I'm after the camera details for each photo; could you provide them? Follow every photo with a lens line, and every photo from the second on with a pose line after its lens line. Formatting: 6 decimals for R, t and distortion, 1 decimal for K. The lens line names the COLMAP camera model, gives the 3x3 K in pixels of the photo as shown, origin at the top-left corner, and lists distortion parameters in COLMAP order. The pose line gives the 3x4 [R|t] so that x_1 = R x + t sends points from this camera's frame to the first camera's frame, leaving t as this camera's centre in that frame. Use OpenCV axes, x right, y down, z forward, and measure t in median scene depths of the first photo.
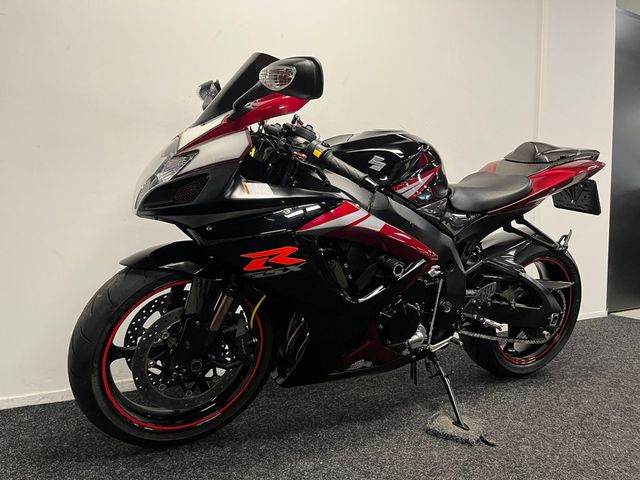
lens RADIAL K [[484.5, 0, 320.0], [0, 484.5, 240.0], [0, 0, 1]] dist [0.086044, -0.107724]
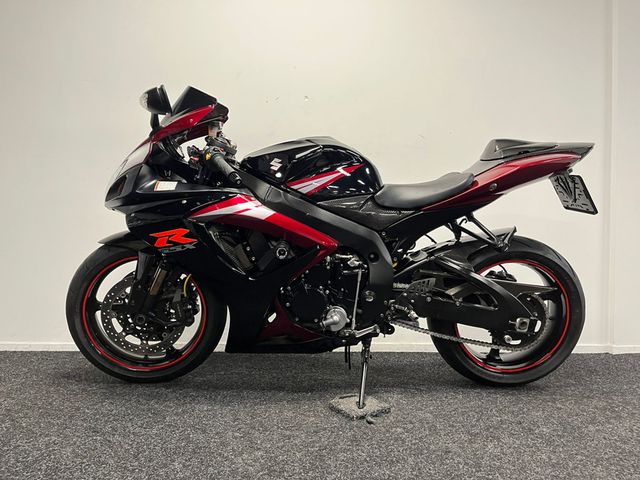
lens RADIAL K [[484.5, 0, 320.0], [0, 484.5, 240.0], [0, 0, 1]] dist [0.086044, -0.107724]
pose [[0.906536, 0.009000, -0.422031, 0.706752], [-0.034739, 0.997972, -0.053338, 0.086475], [0.420696, 0.063014, 0.905011, -0.023128]]
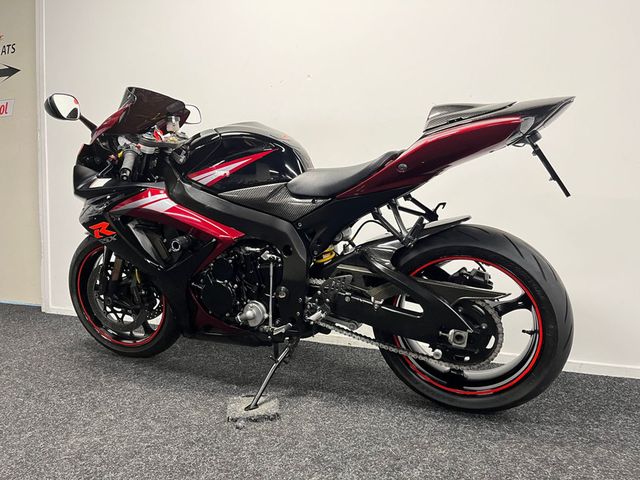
lens RADIAL K [[484.5, 0, 320.0], [0, 484.5, 240.0], [0, 0, 1]] dist [0.086044, -0.107724]
pose [[0.634216, 0.041293, -0.772052, 1.237070], [-0.043303, 0.998902, 0.017854, 0.011120], [0.771942, 0.022109, 0.635308, 0.494662]]
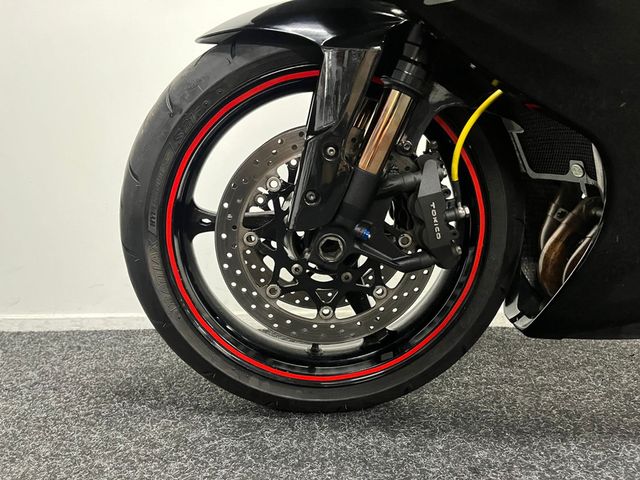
lens RADIAL K [[484.5, 0, 320.0], [0, 484.5, 240.0], [0, 0, 1]] dist [0.086044, -0.107724]
pose [[0.887243, 0.017315, -0.460978, -0.043798], [-0.014050, 0.999846, 0.010515, 0.226495], [0.461089, -0.002853, 0.887349, 0.538564]]
